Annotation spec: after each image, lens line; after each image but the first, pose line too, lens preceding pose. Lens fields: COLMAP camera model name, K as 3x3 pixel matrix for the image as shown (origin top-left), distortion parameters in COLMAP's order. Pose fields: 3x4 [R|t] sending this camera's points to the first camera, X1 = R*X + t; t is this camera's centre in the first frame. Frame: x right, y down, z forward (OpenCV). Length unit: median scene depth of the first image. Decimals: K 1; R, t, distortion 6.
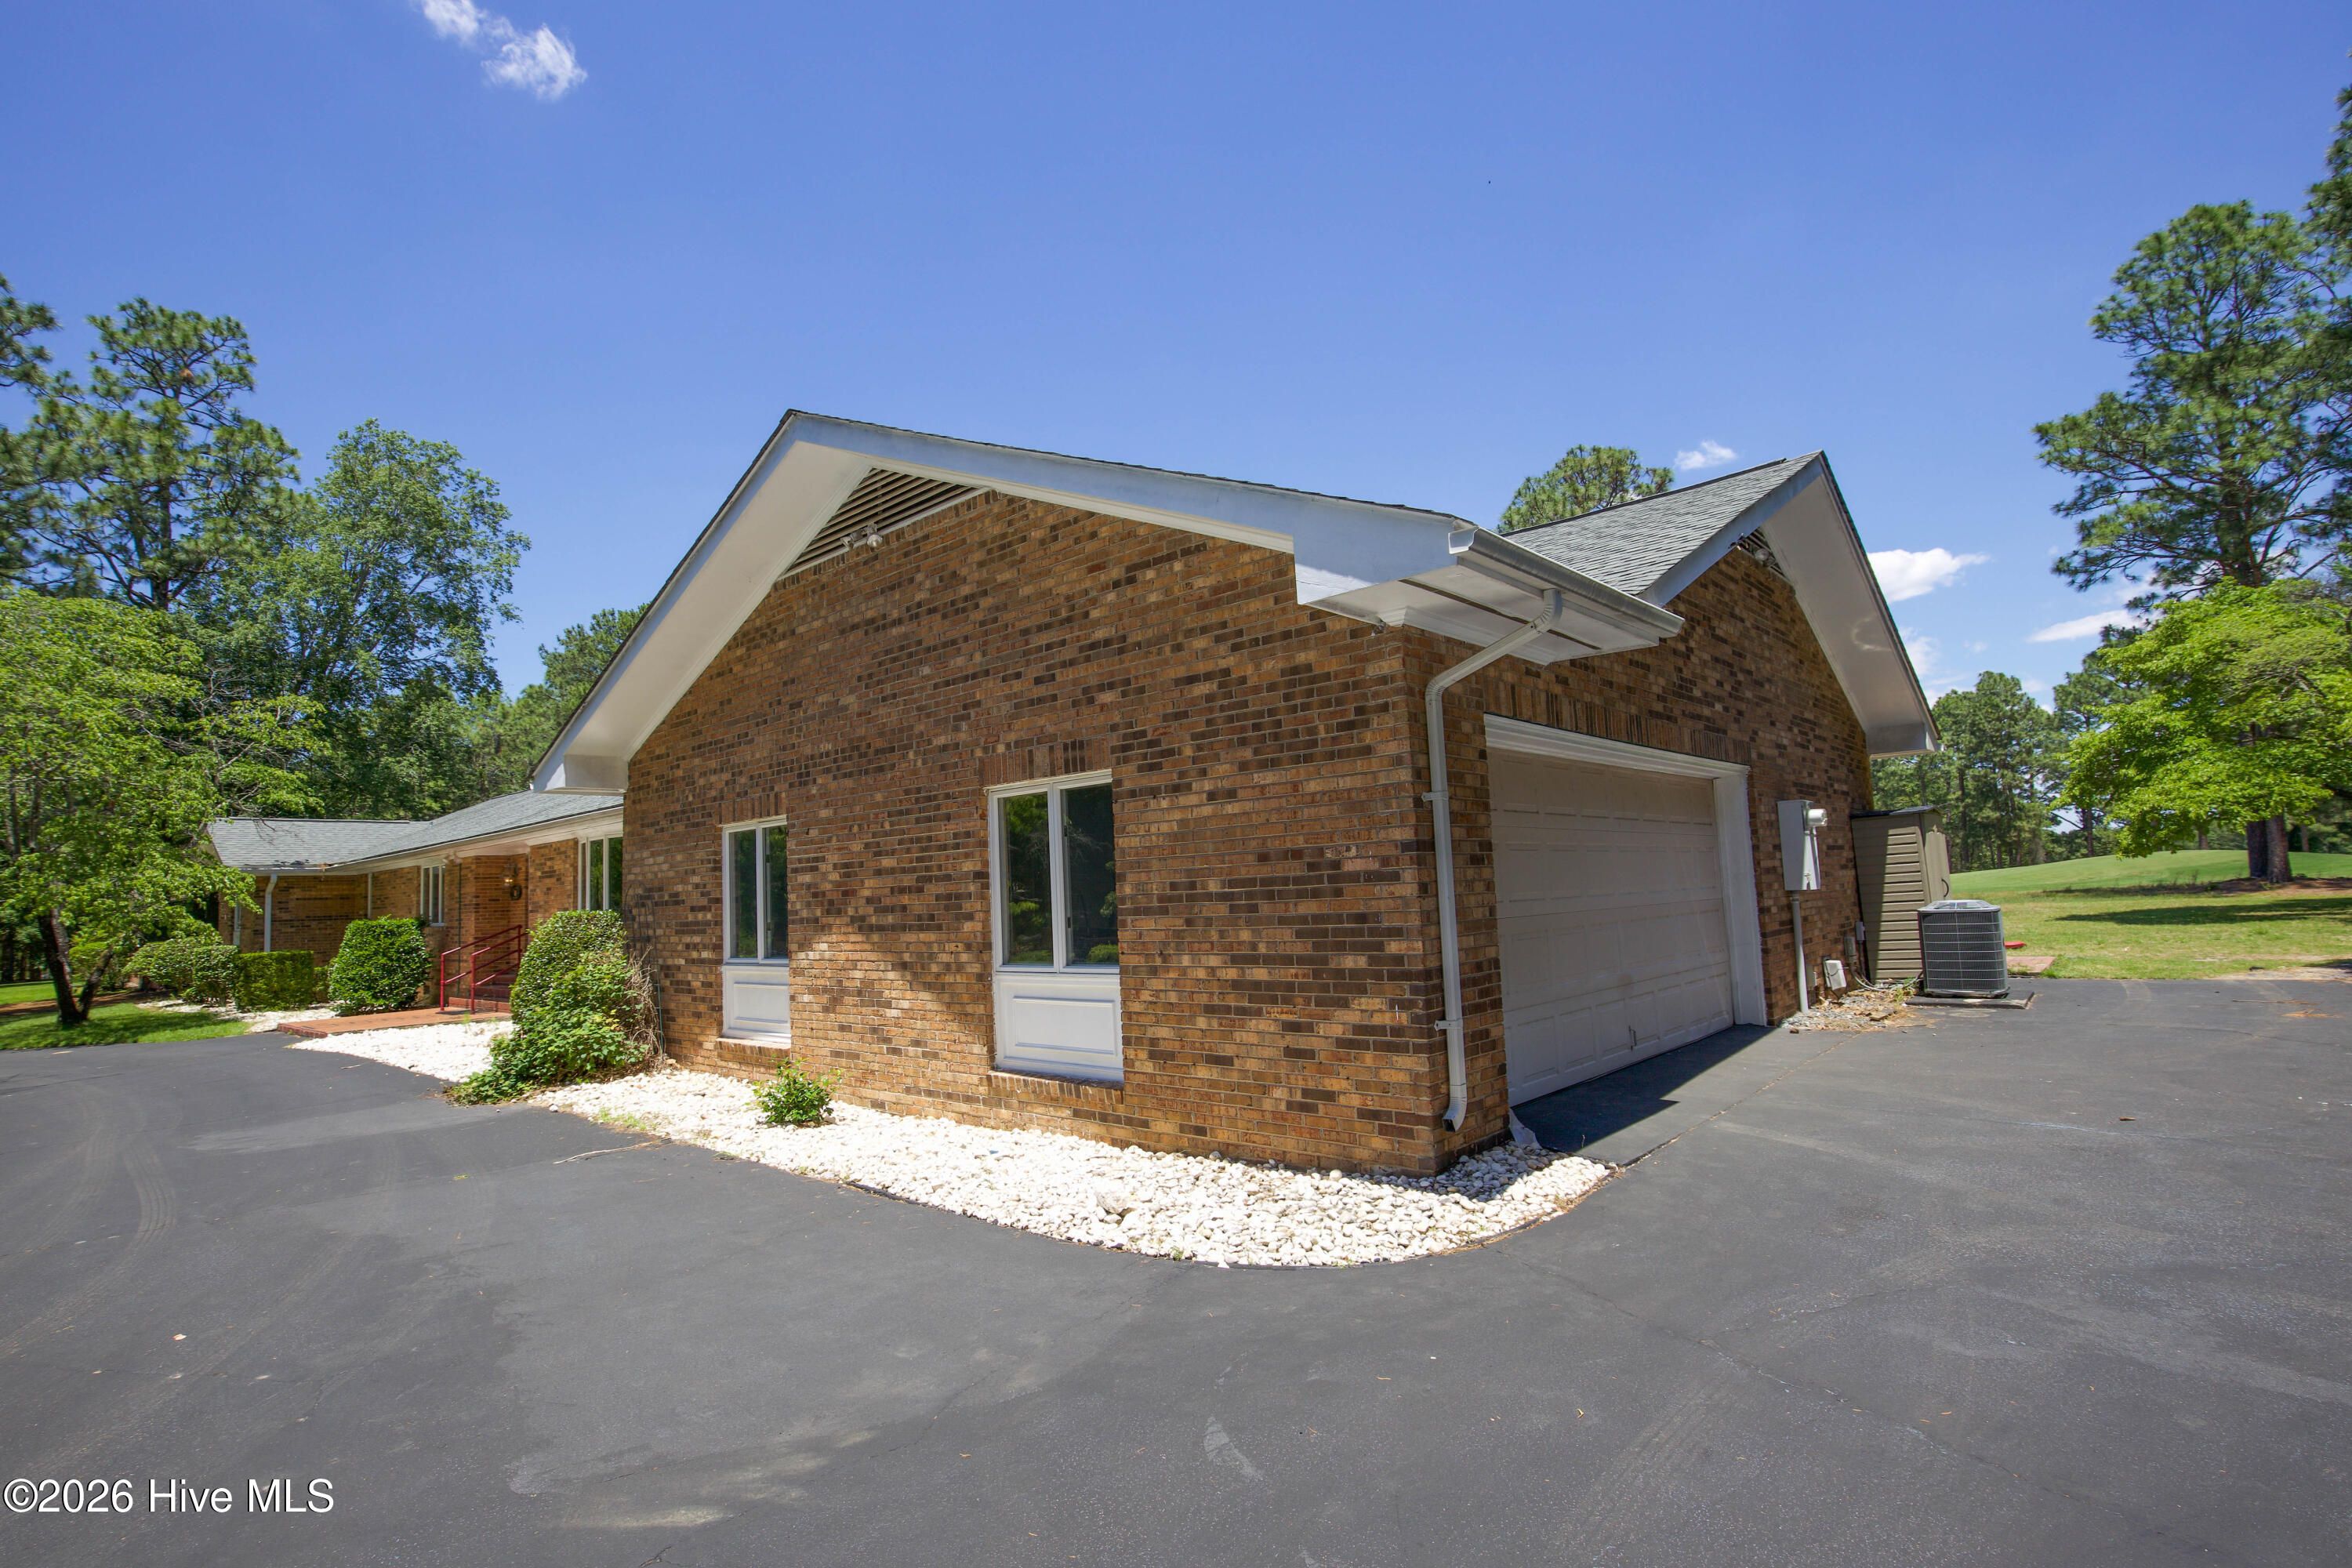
lens RADIAL K [[1100.5, 0, 1173.3], [0, 1100.5, 785.1], [0, 0, 1]] dist [-0.019914, 0.000587]
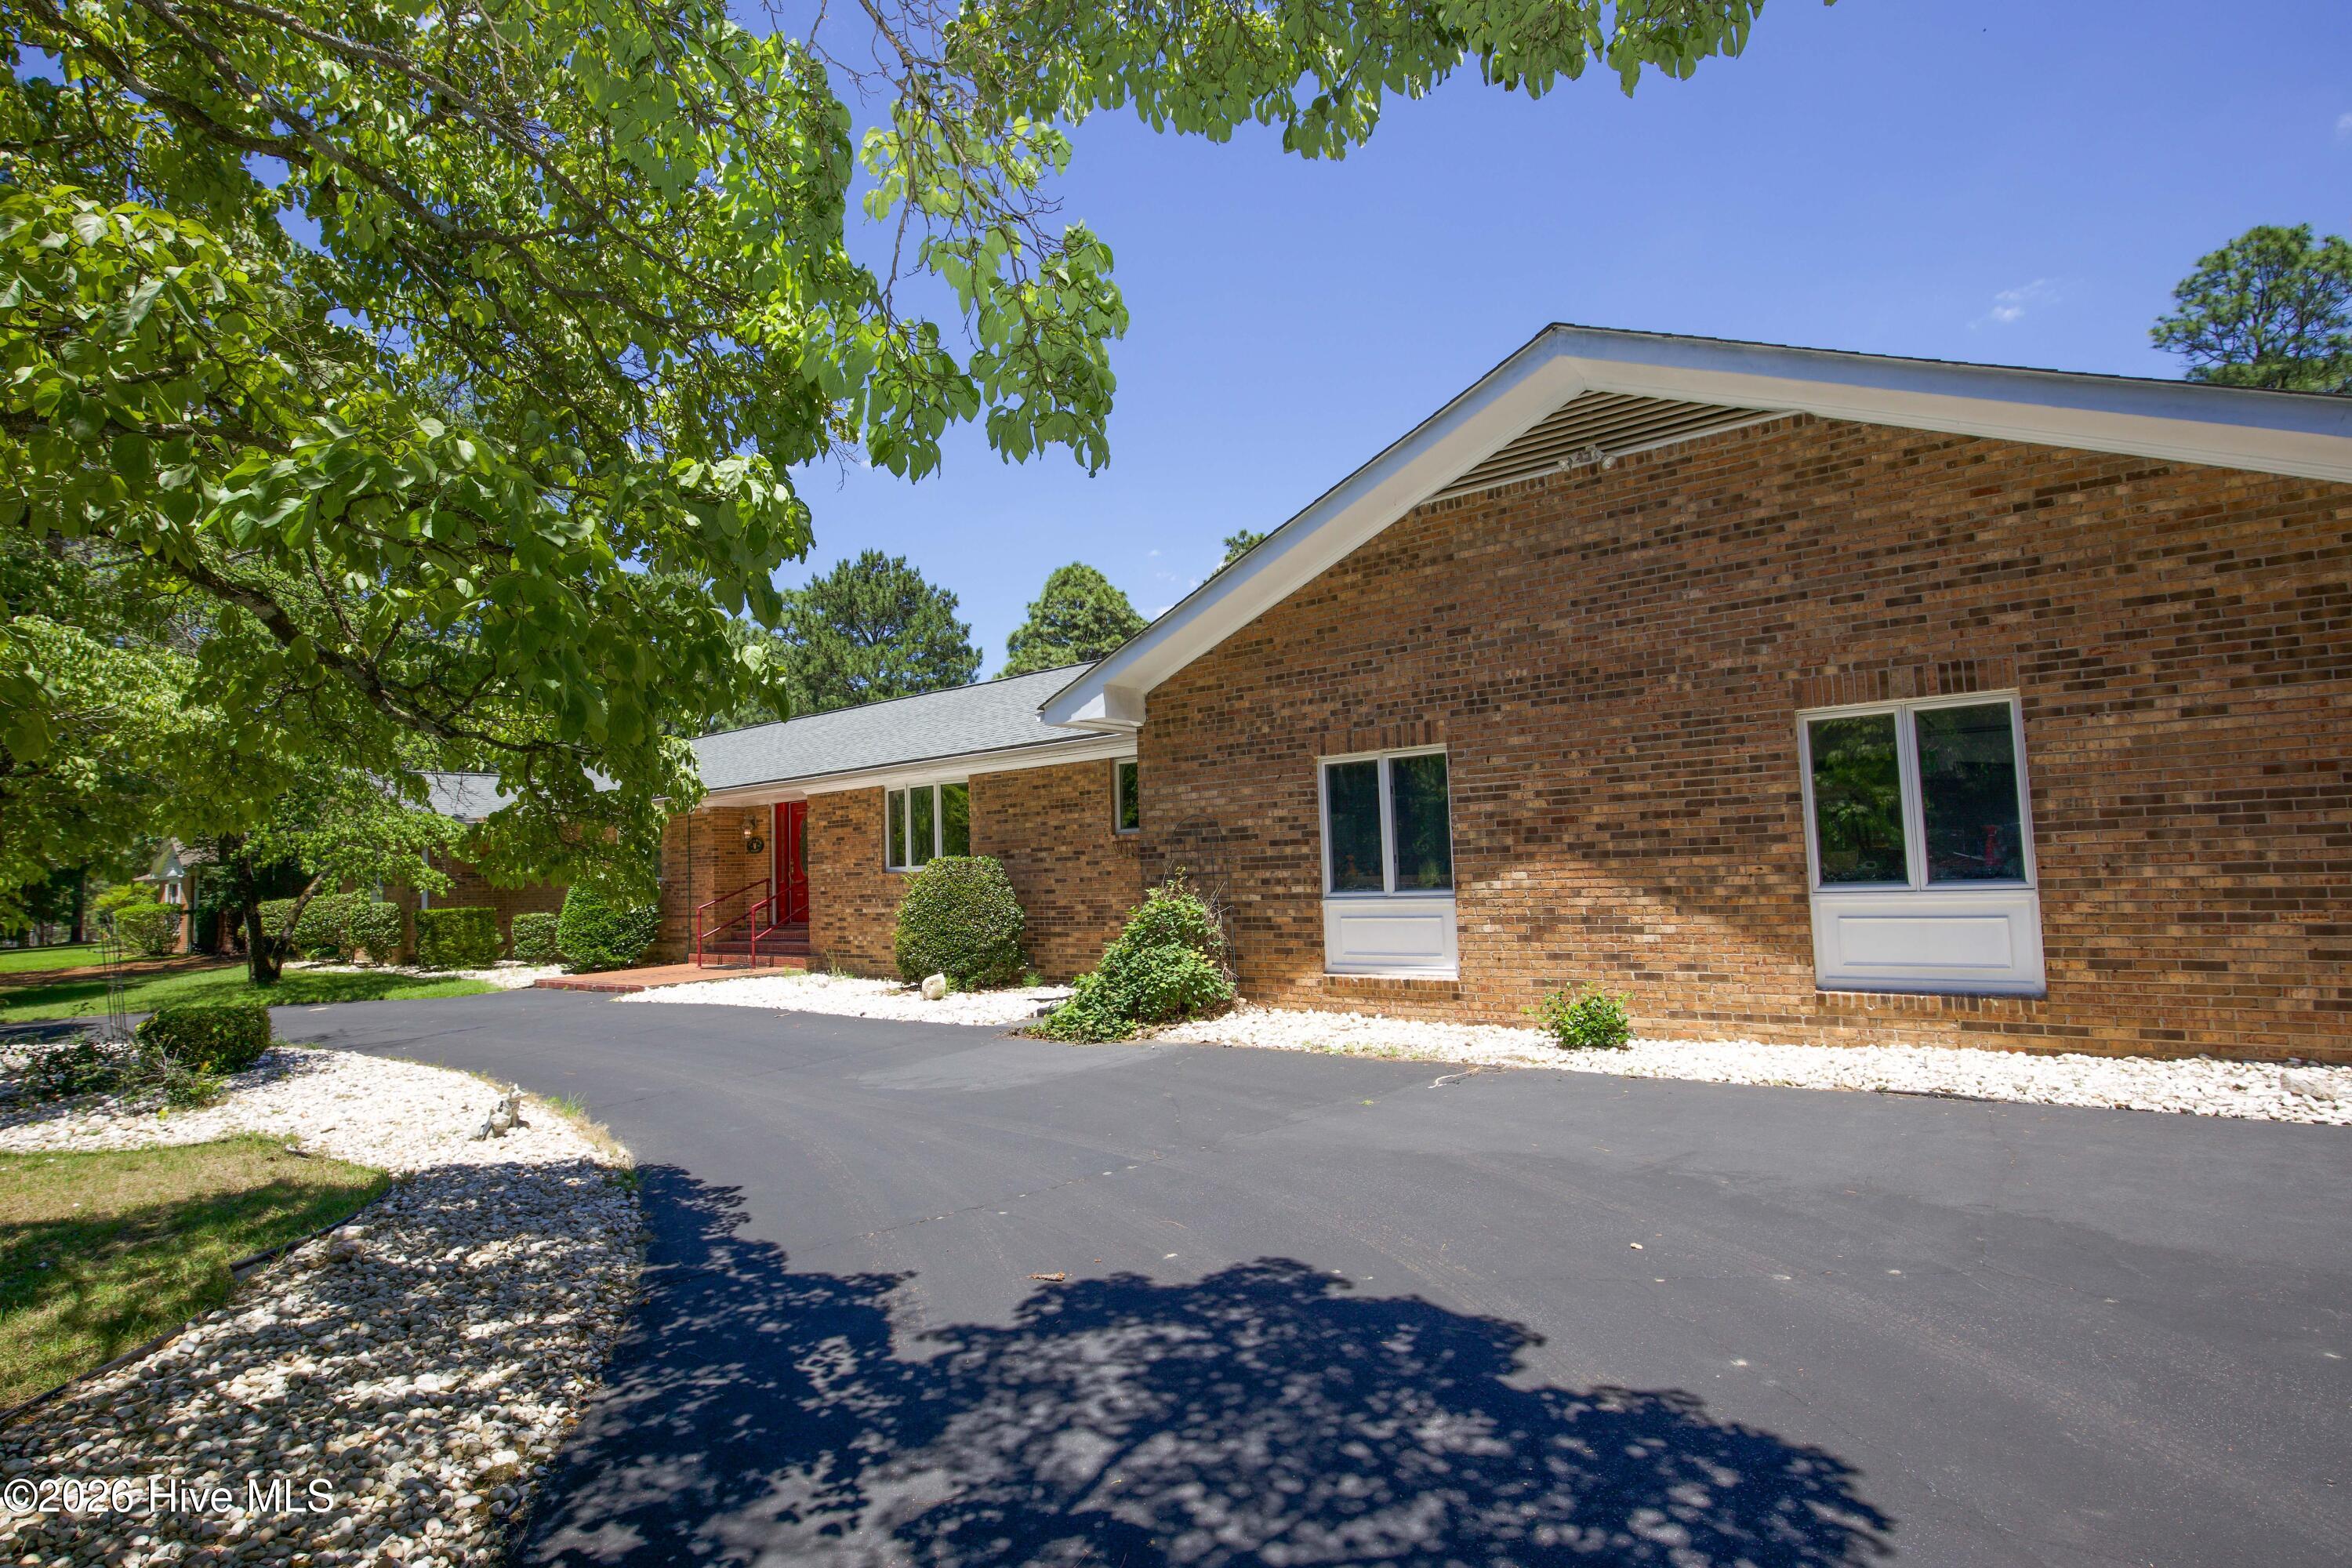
lens RADIAL K [[1100.5, 0, 1162.7], [0, 1100.5, 782.2], [0, 0, 1]] dist [-0.019914, 0.000587]
pose [[0.996914, 0.015096, 0.077034, -0.773482], [-0.016196, 0.999775, 0.013682, 0.059757], [-0.076810, -0.014887, 0.996935, 0.046343]]
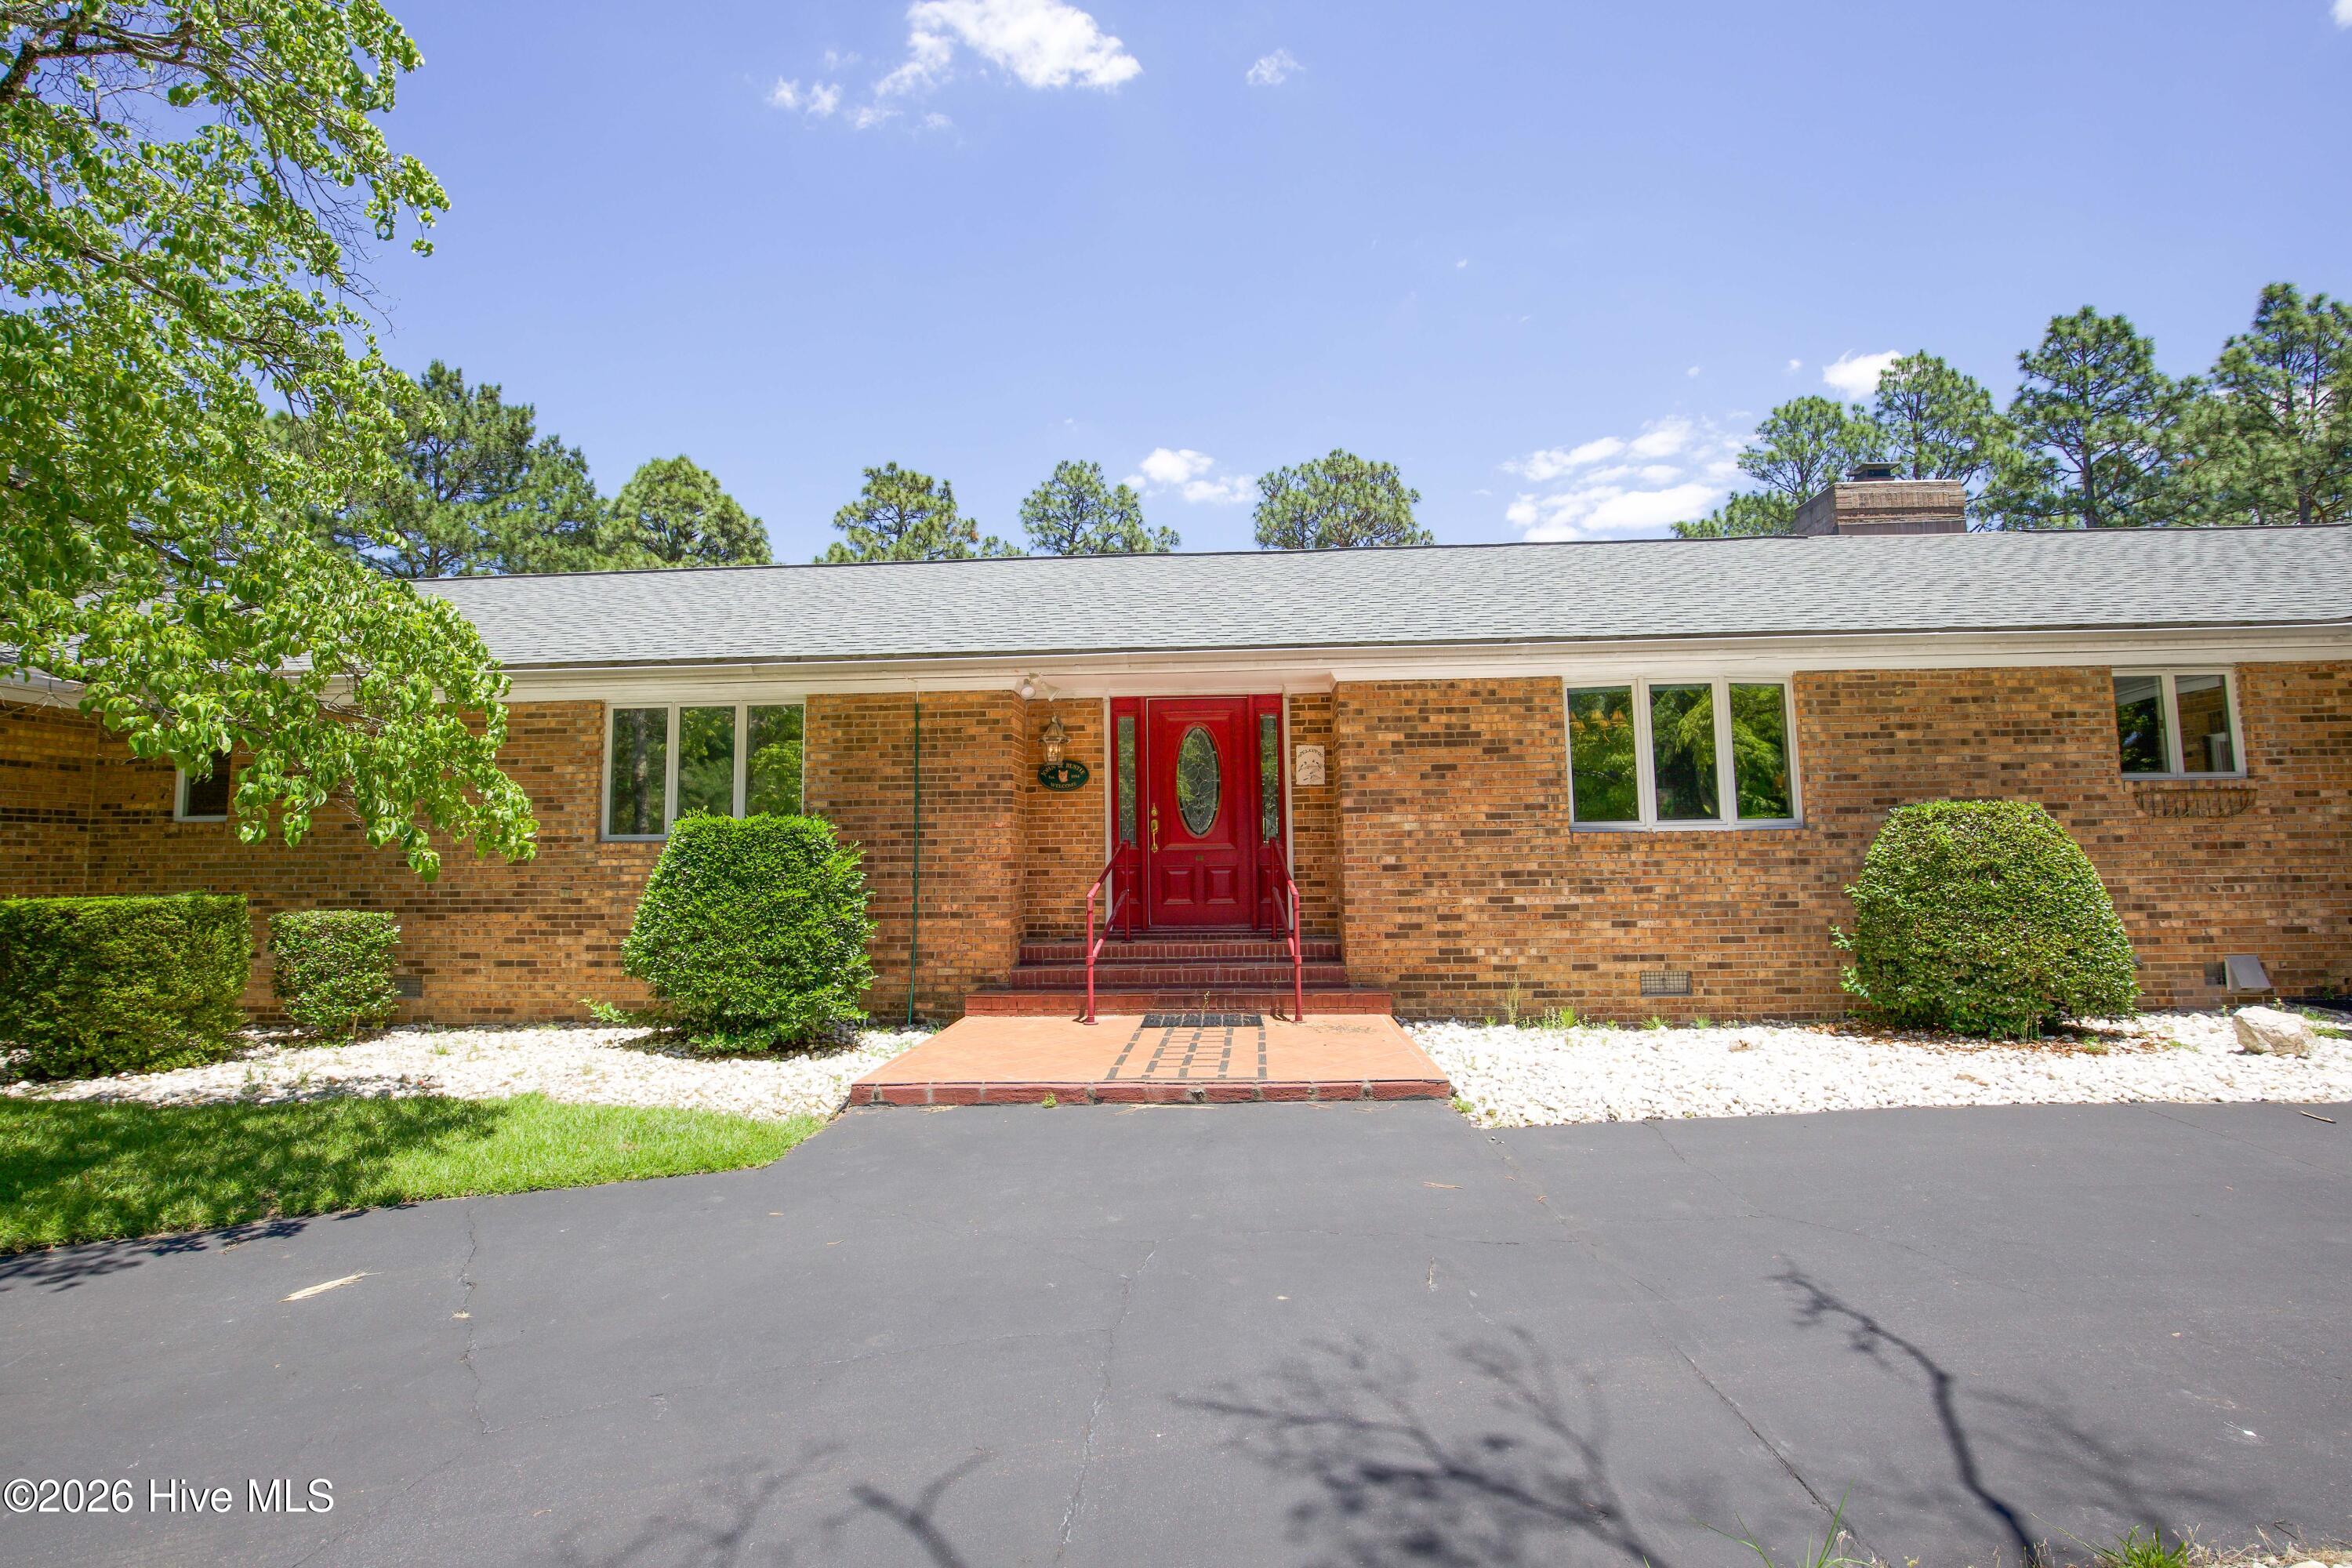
lens RADIAL K [[981.6, 0, 1172.0], [0, 981.6, 774.6], [0, 0, 1]] dist [-0.009996, -0.000142]
pose [[0.775410, 0.061860, 0.628421, -2.032846], [-0.080282, 0.996772, 0.000941, 0.229613], [-0.626334, -0.051180, 0.777873, 1.530352]]
